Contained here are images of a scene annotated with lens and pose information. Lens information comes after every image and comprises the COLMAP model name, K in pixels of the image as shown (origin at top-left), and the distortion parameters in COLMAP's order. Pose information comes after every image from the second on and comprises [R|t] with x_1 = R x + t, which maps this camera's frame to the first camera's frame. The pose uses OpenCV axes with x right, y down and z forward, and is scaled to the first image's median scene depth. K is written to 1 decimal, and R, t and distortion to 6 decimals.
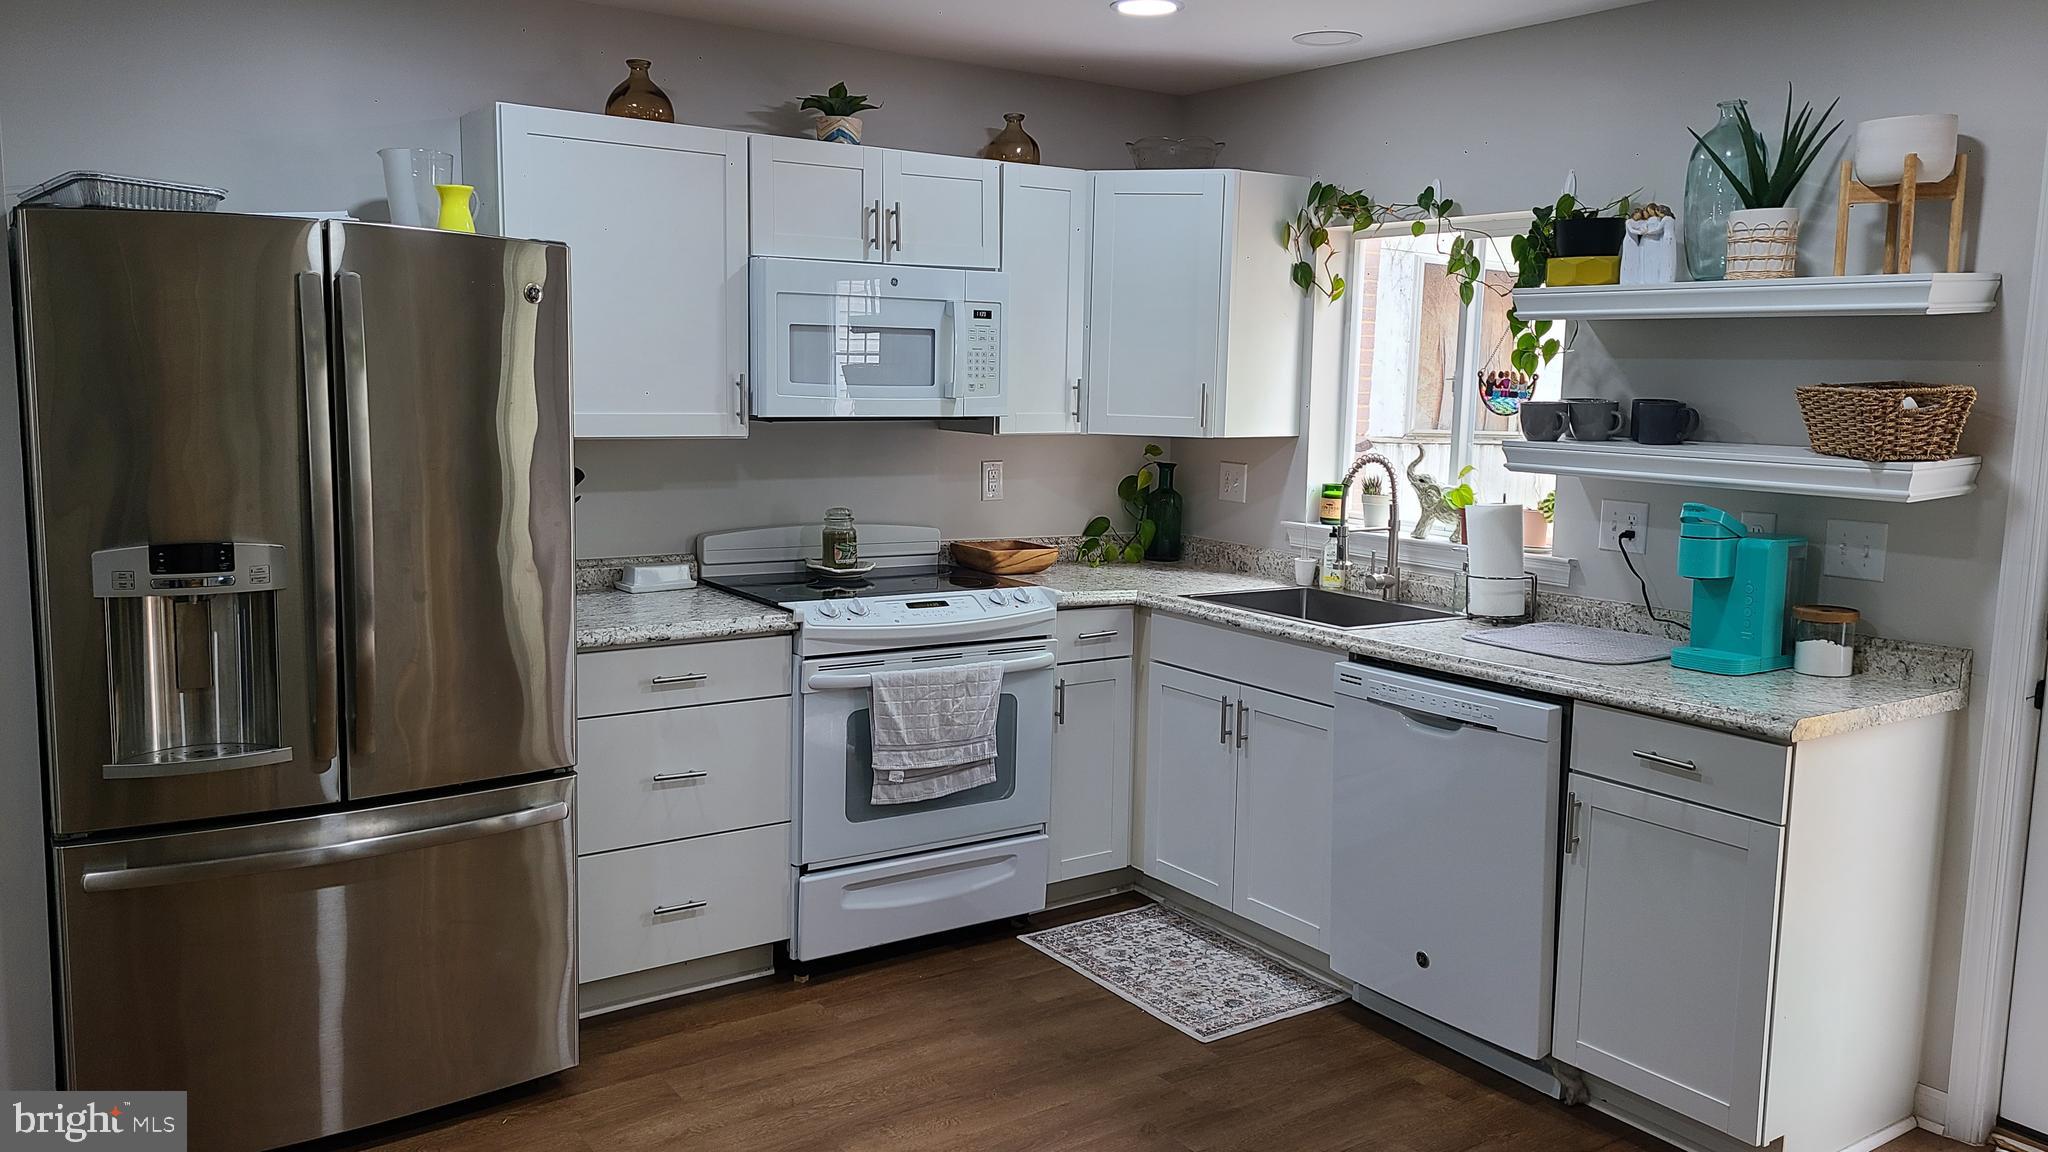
lens RADIAL K [[1527.7, 0, 1017.2], [0, 1527.7, 573.1], [0, 0, 1]] dist [0.053056, -0.003338]
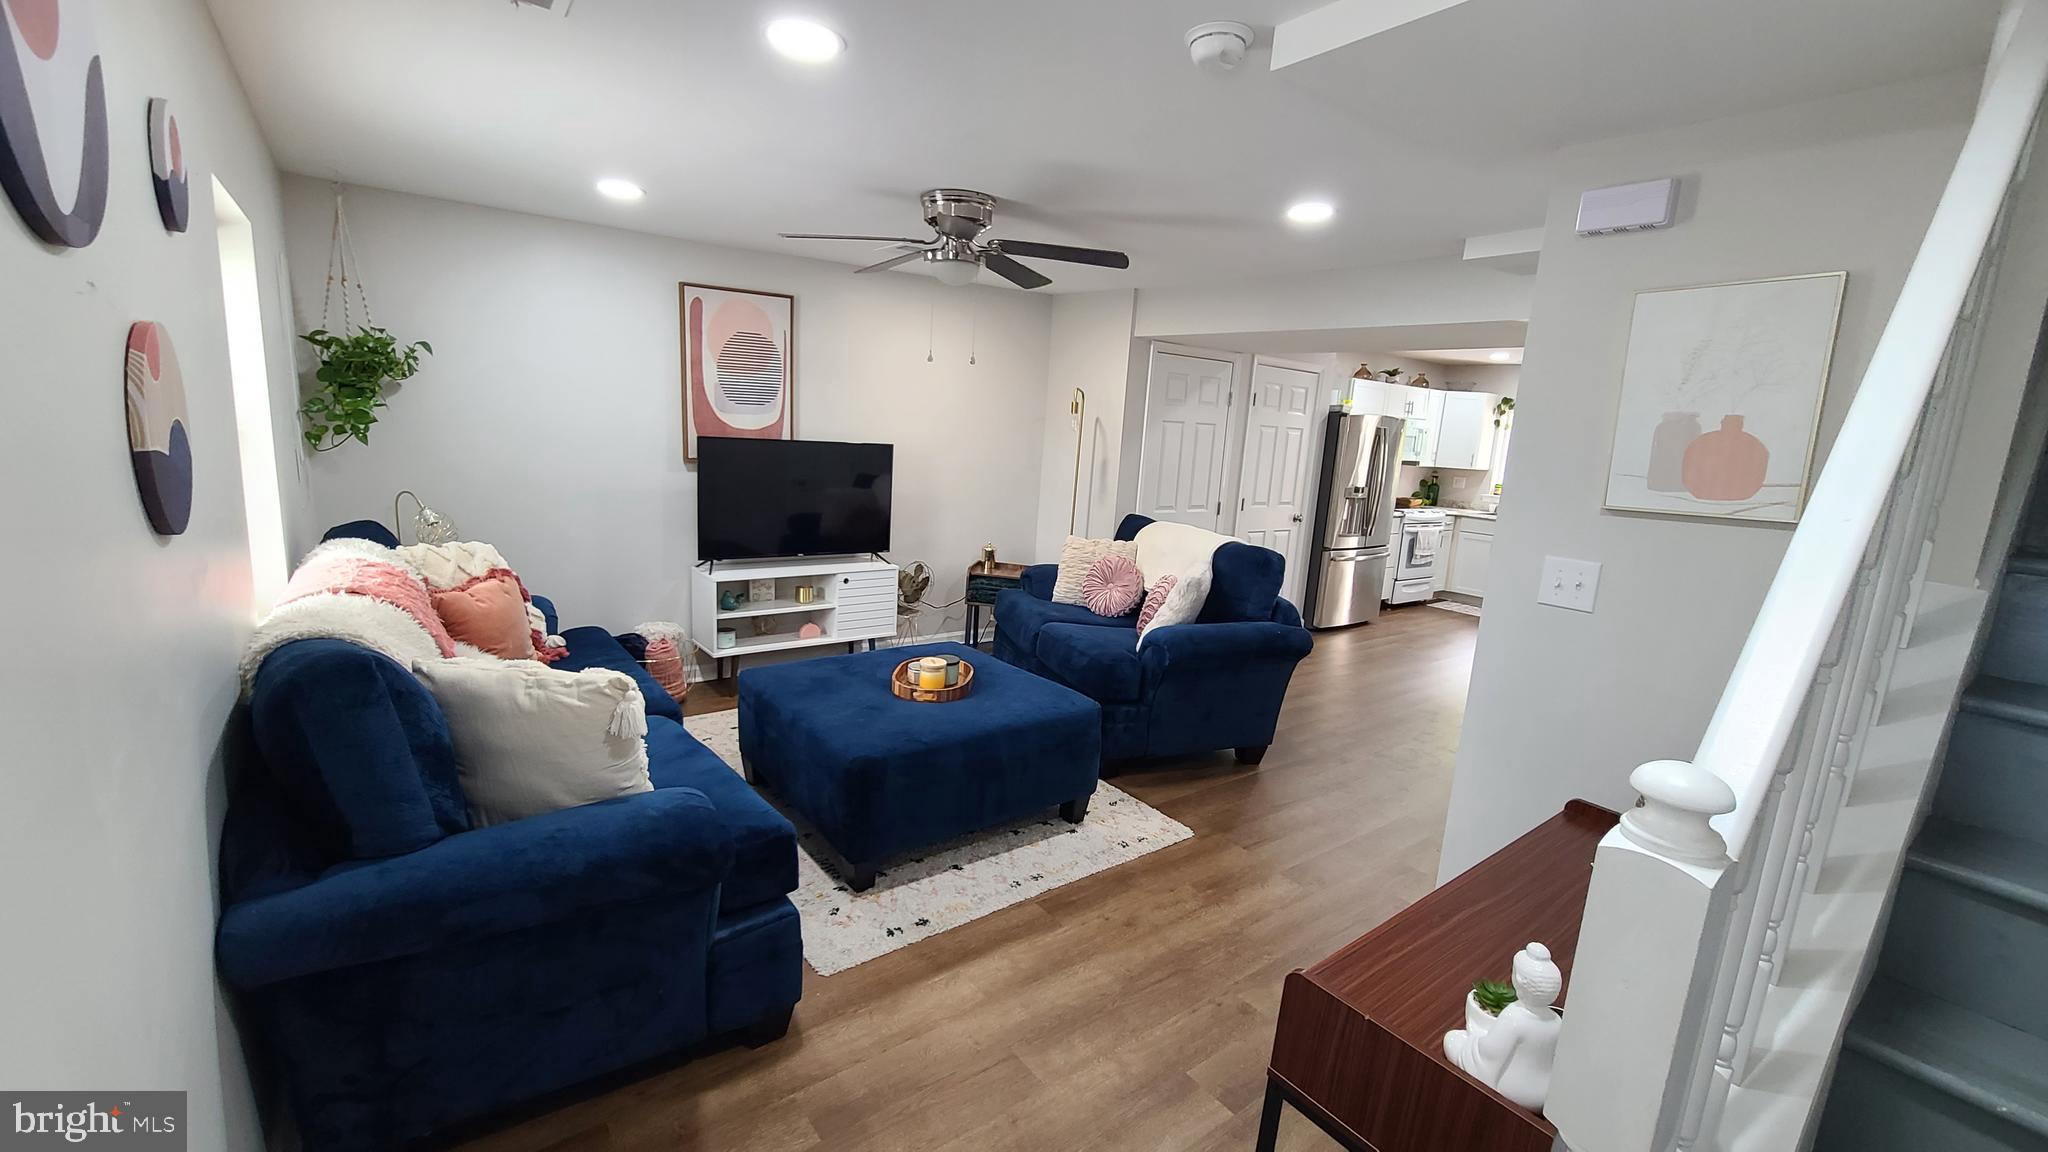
lens RADIAL K [[829.5, 0, 1021.8], [0, 829.5, 573.3], [0, 0, 1]] dist [-0.005410, -0.000325]
pose [[0.998240, 0.026539, 0.053027, -1.144592], [-0.028937, 0.998569, 0.044977, 0.108647], [-0.051757, -0.046432, 0.997580, -0.974269]]
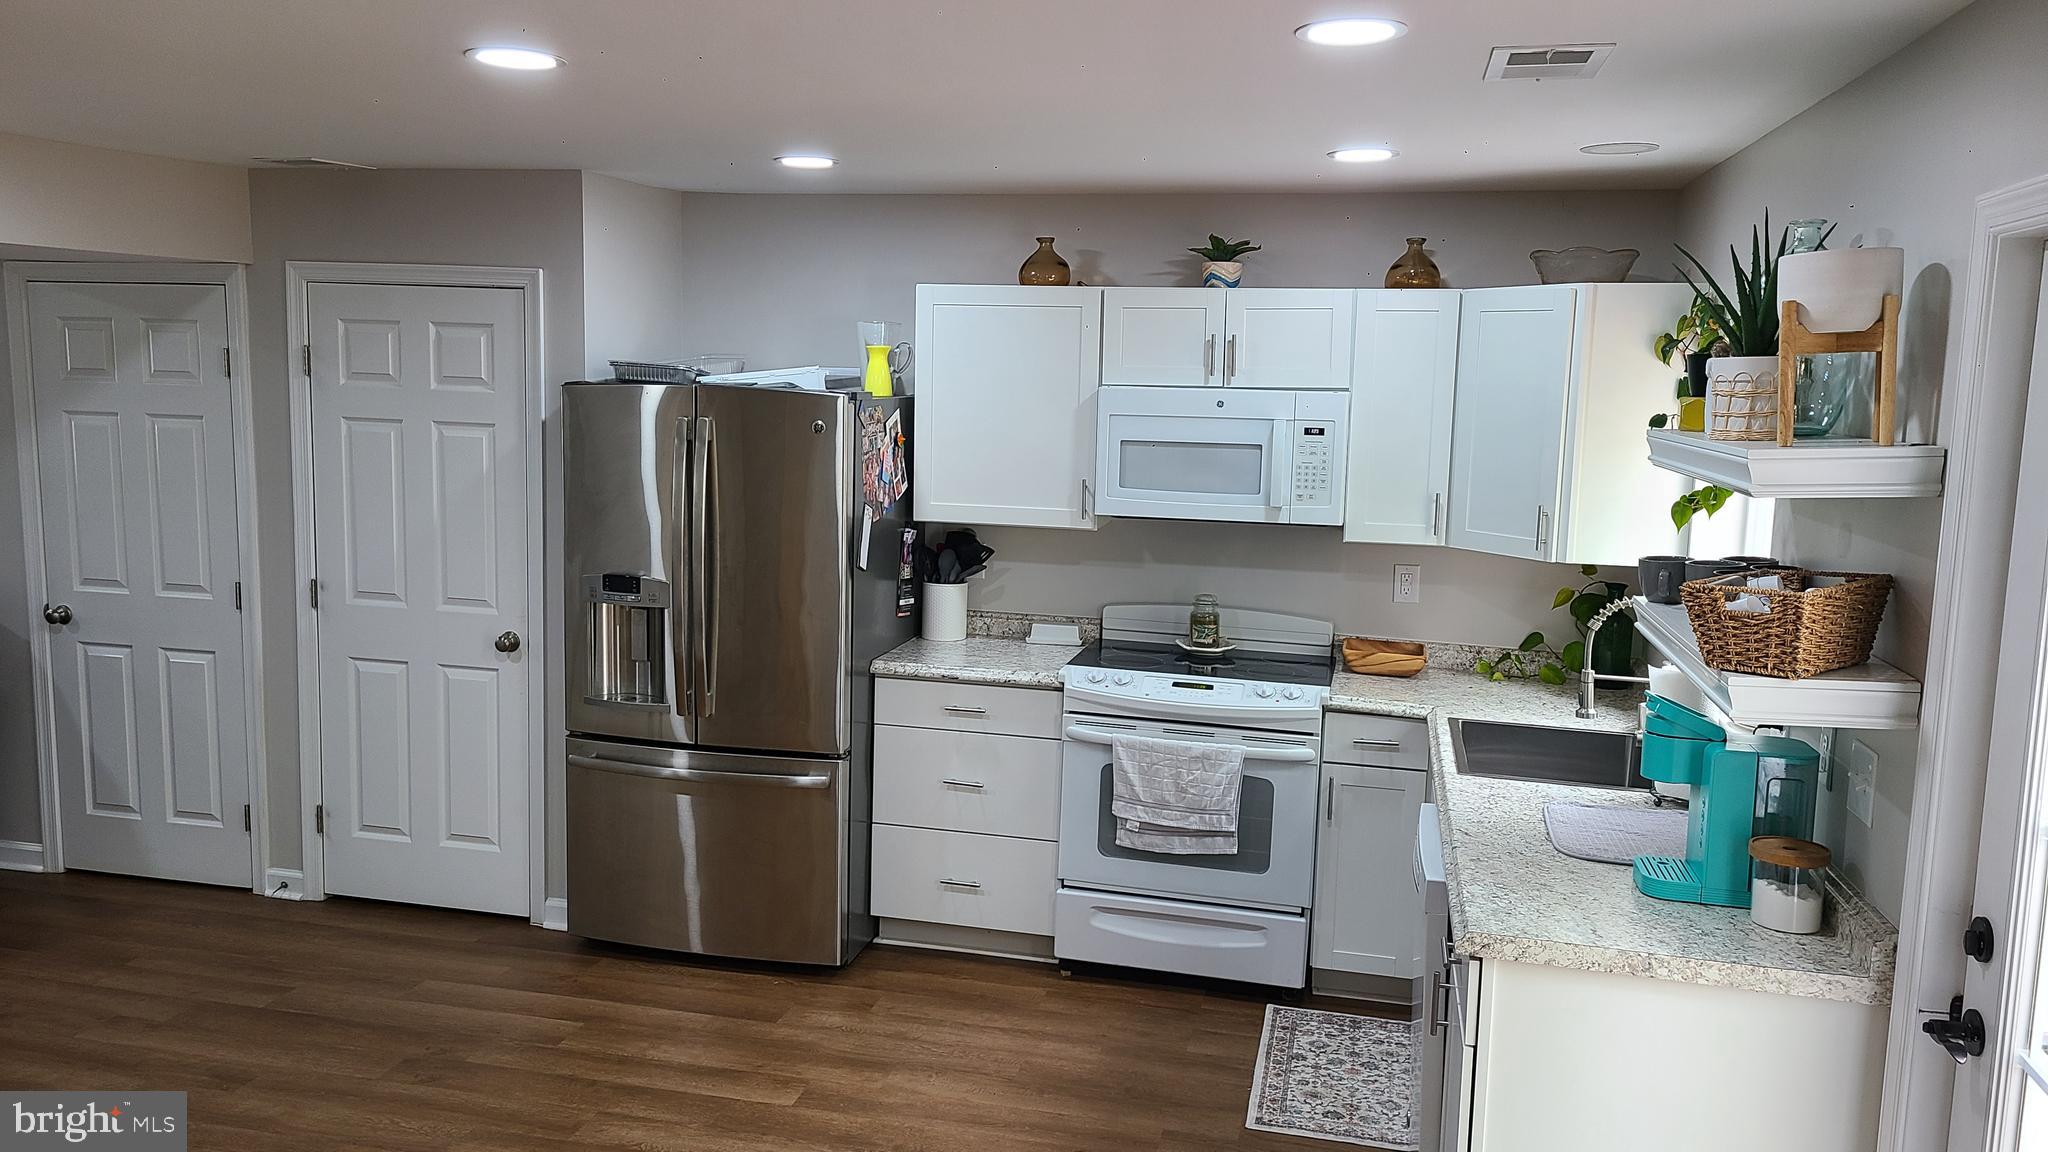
lens RADIAL K [[1527.7, 0, 1010.8], [0, 1527.7, 569.6], [0, 0, 1]] dist [0.053056, -0.003338]
pose [[0.662379, 0.091778, -0.743526, 0.706344], [-0.110457, 0.993585, 0.024242, -0.079902], [0.740981, 0.066071, 0.668268, 0.126905]]
